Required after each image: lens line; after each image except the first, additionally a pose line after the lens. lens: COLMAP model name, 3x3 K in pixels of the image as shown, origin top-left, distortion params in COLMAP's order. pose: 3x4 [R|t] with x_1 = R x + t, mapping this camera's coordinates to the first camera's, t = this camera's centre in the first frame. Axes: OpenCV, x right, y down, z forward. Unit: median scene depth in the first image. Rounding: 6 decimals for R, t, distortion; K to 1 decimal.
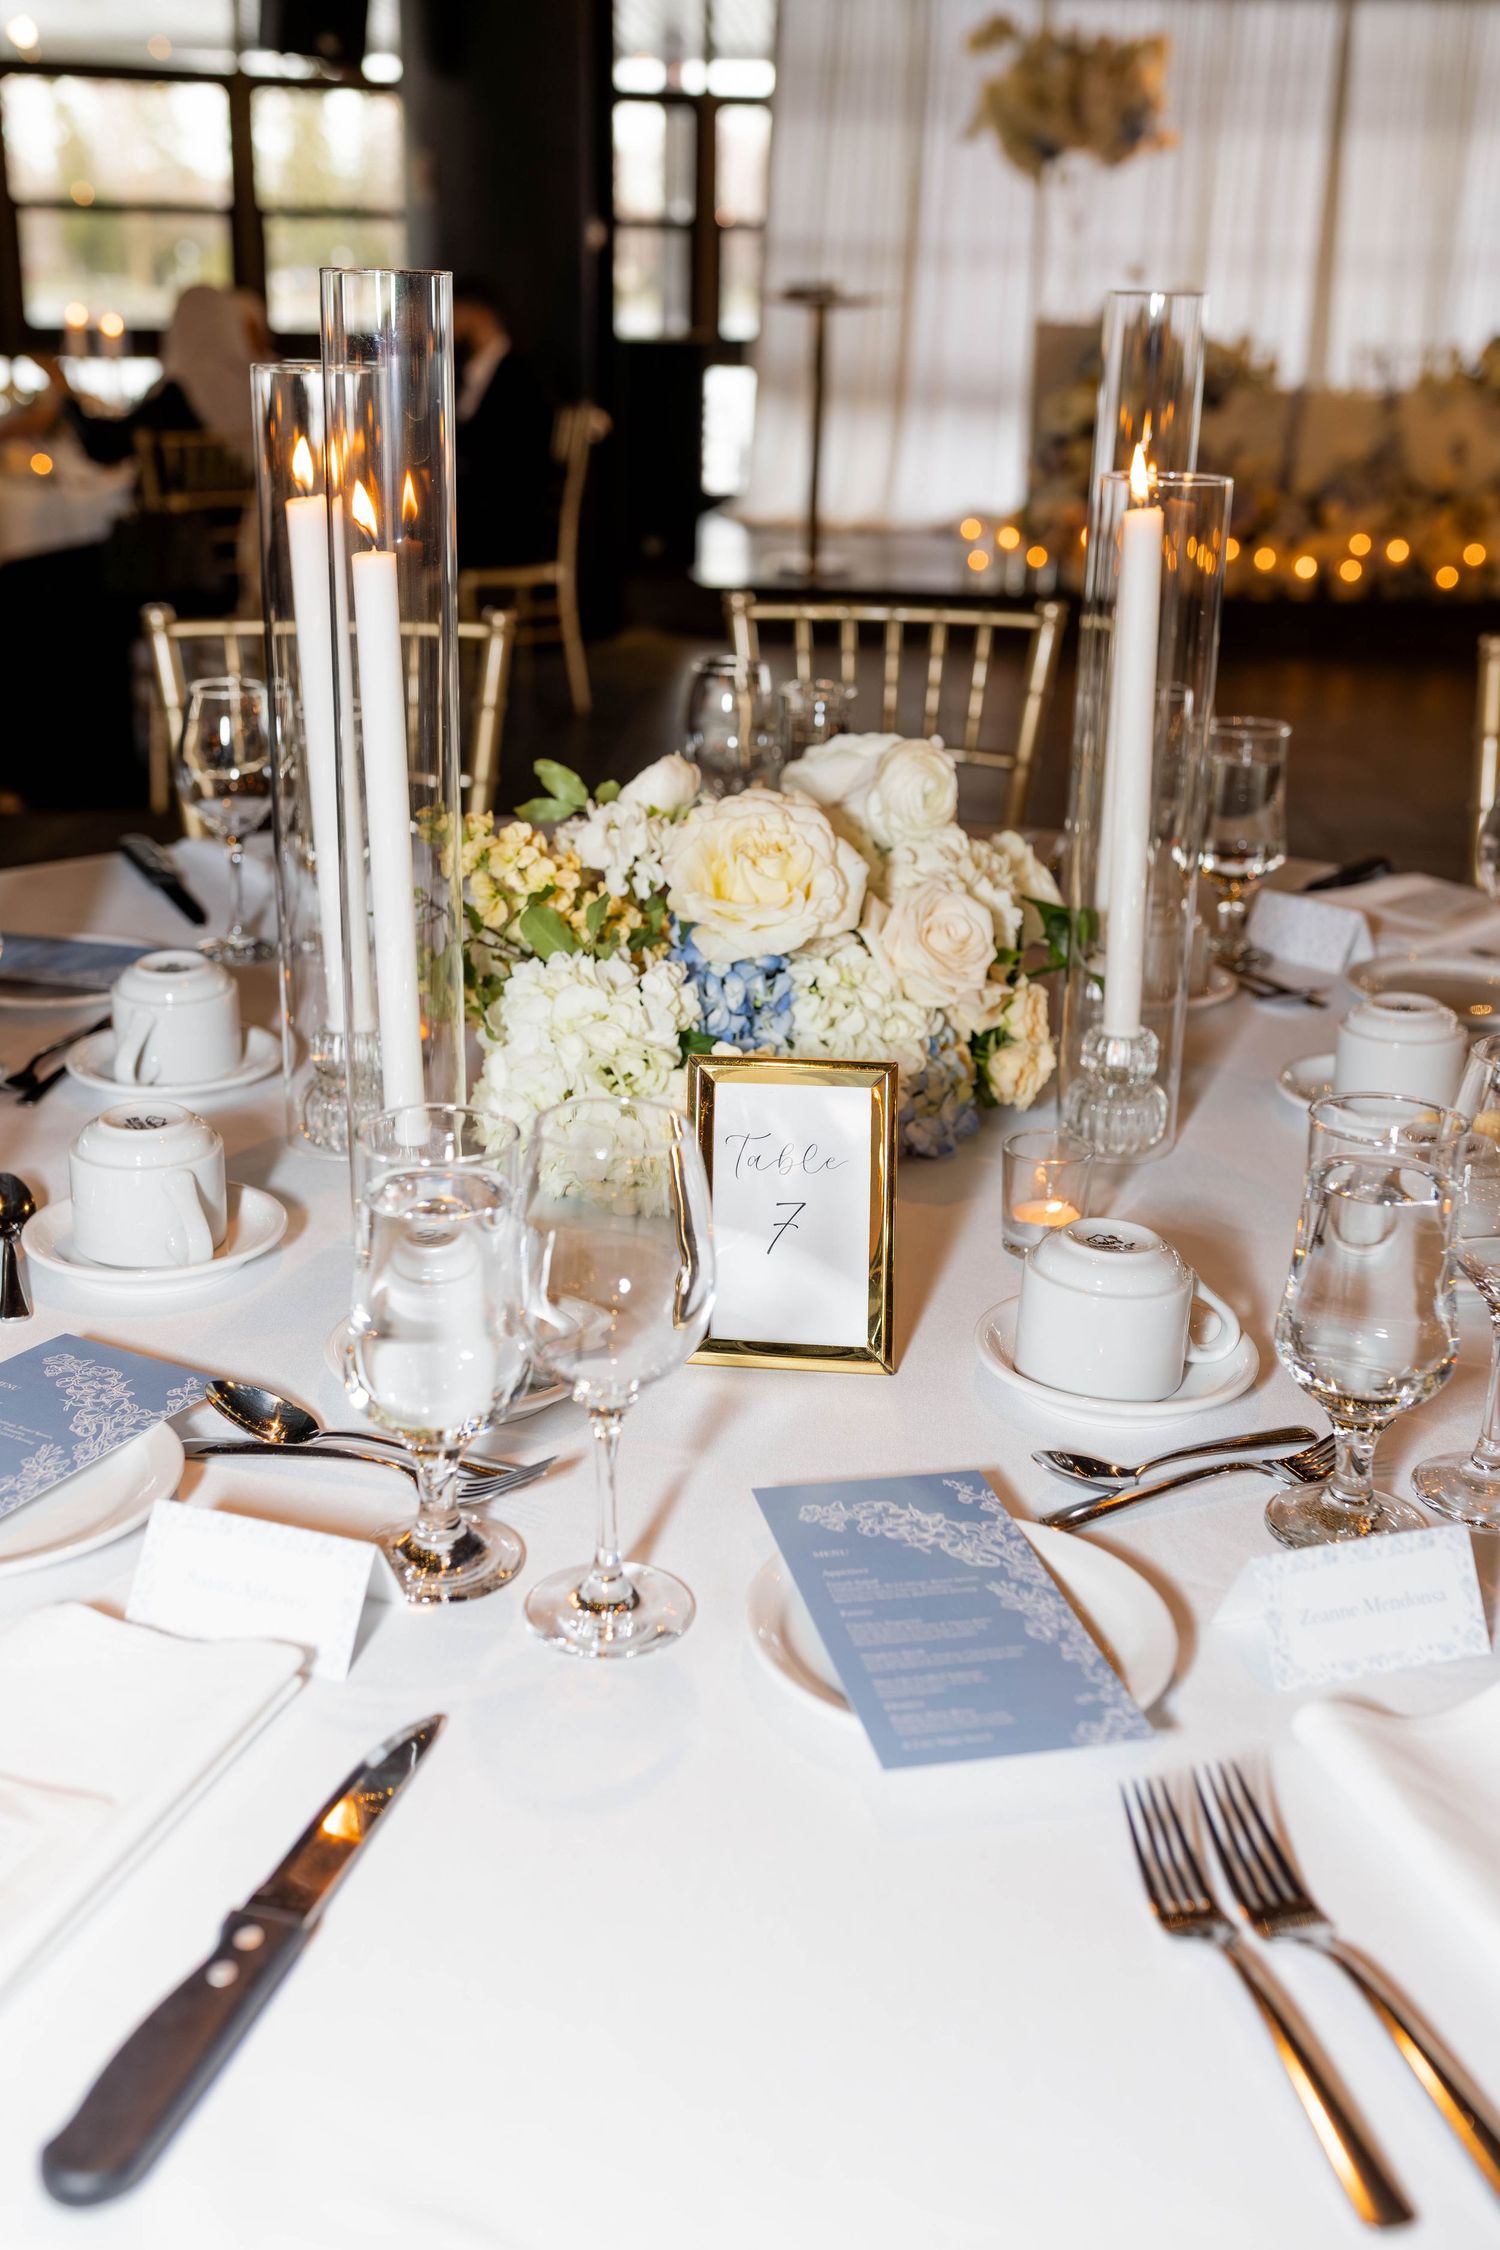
lens RADIAL K [[2175.7, 0, 750.0], [0, 2175.7, 1125.0], [0, 0, 1]] dist [0.012640, 0.011824]
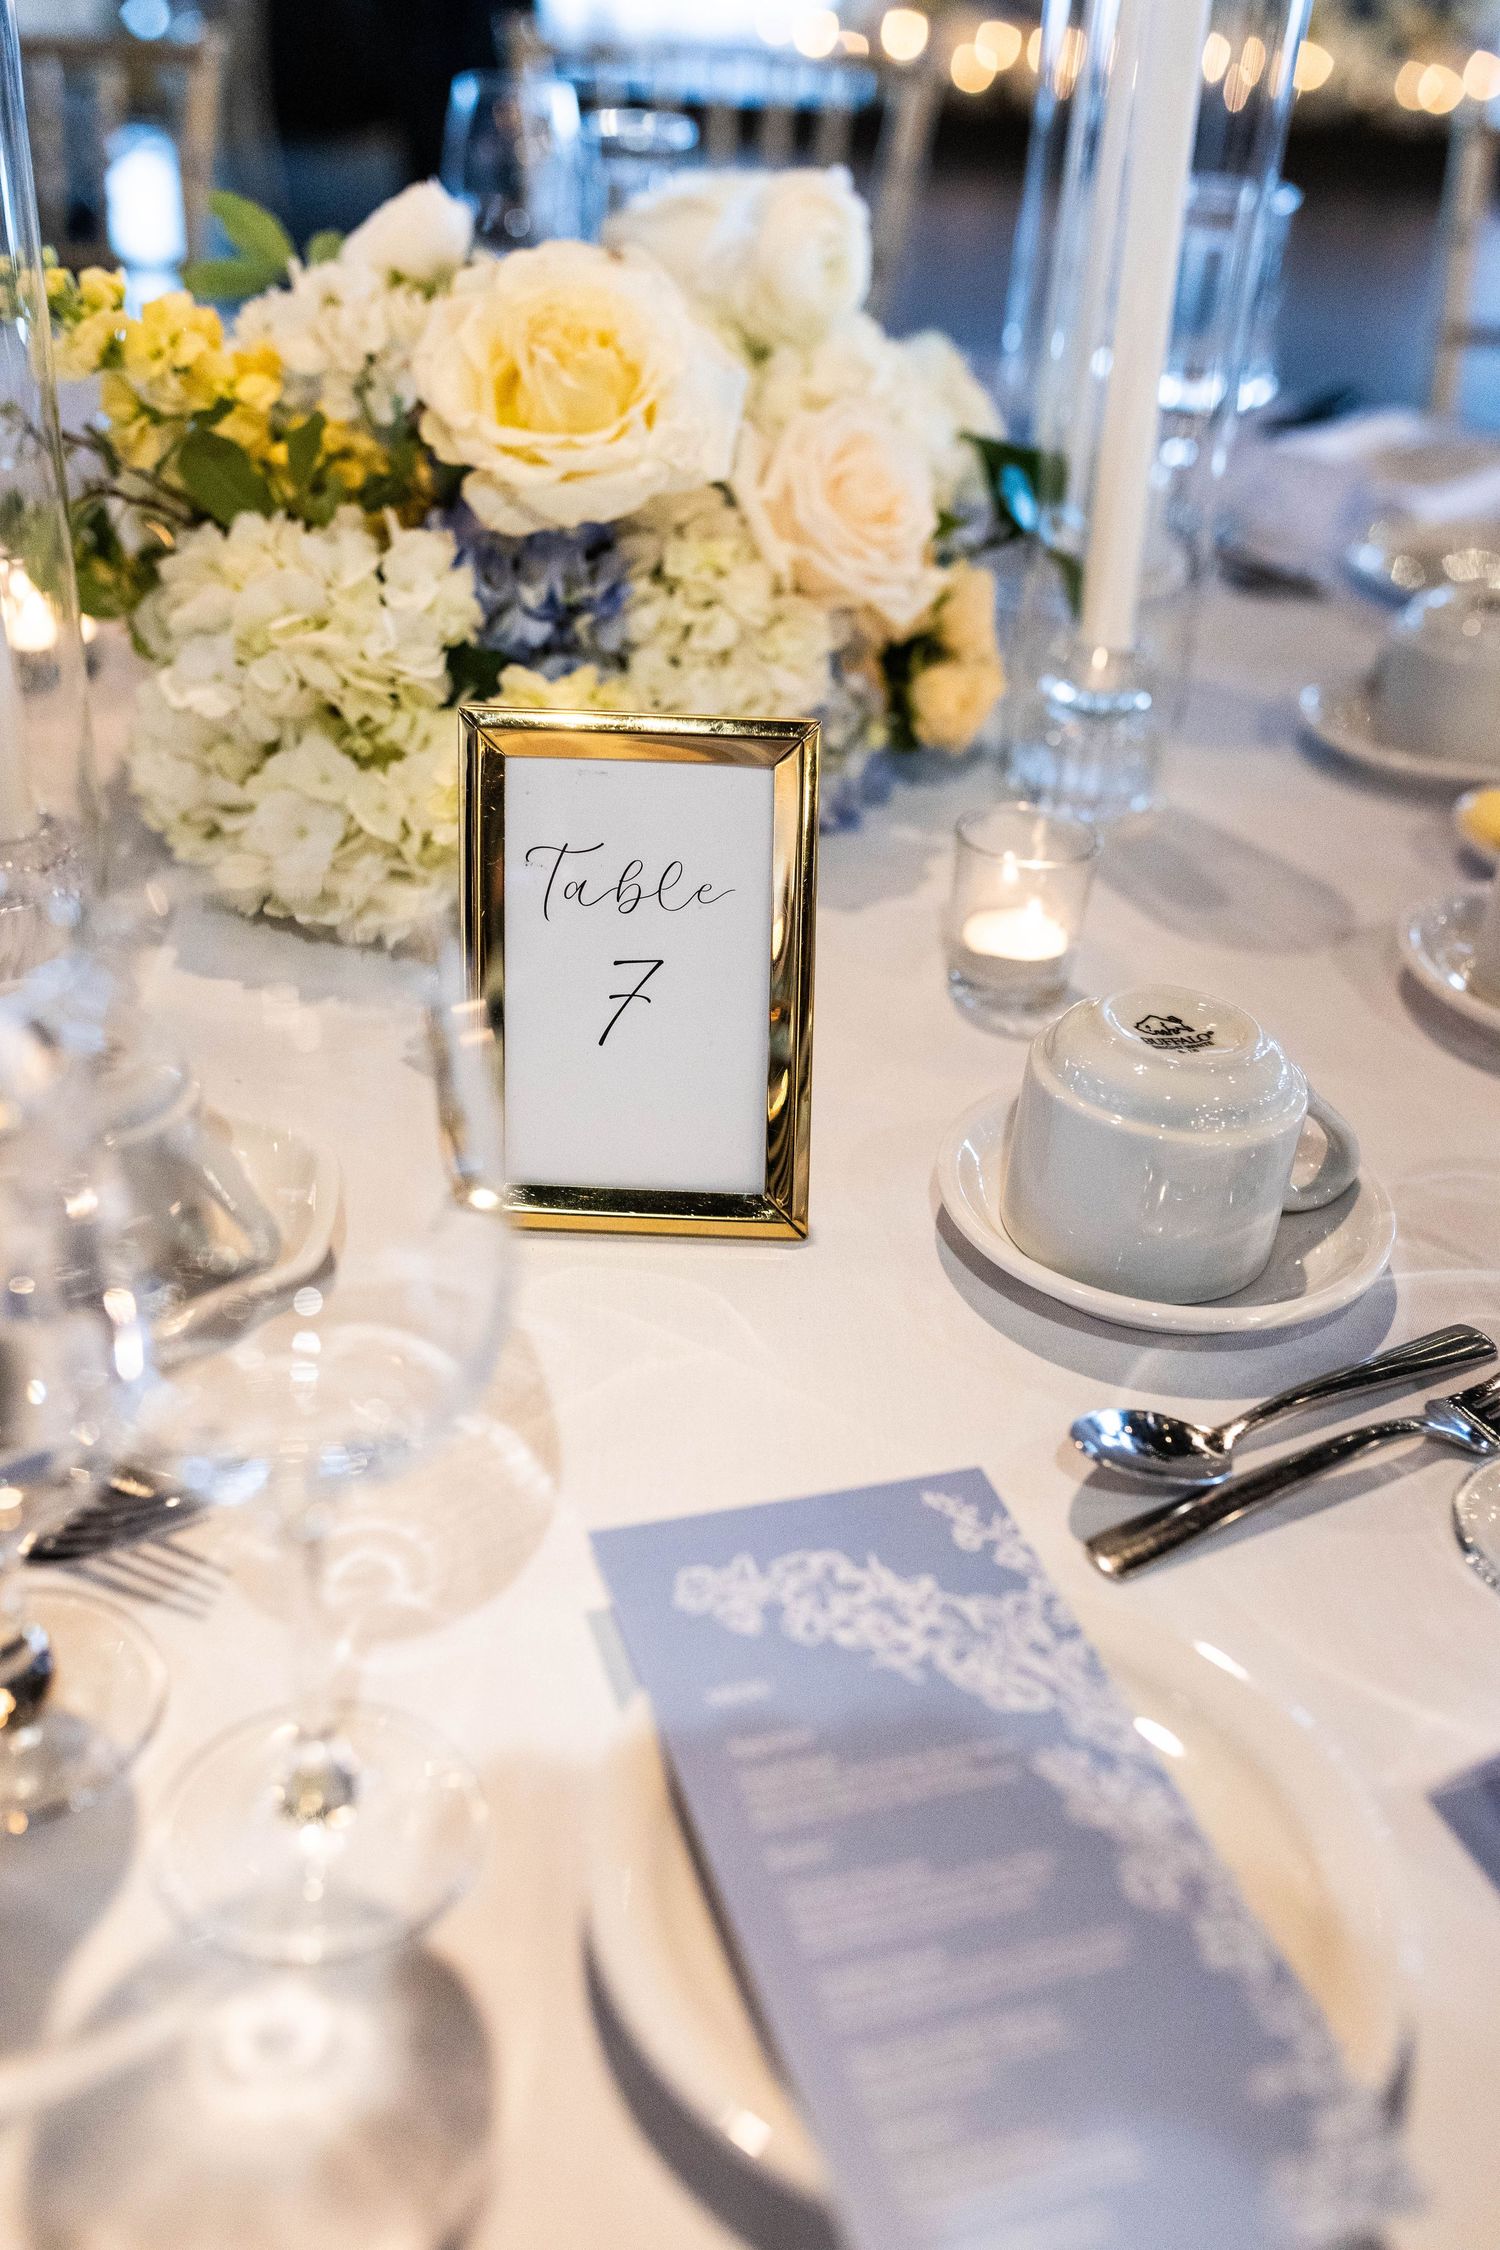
lens RADIAL K [[2434.1, 0, 750.0], [0, 2434.1, 1125.0], [0, 0, 1]] dist [0.091615, 0.005771]
pose [[0.996446, -0.010744, 0.083550, -0.005879], [-0.003694, 0.985306, 0.170757, -0.028006], [-0.084157, -0.170459, 0.981764, 0.275773]]
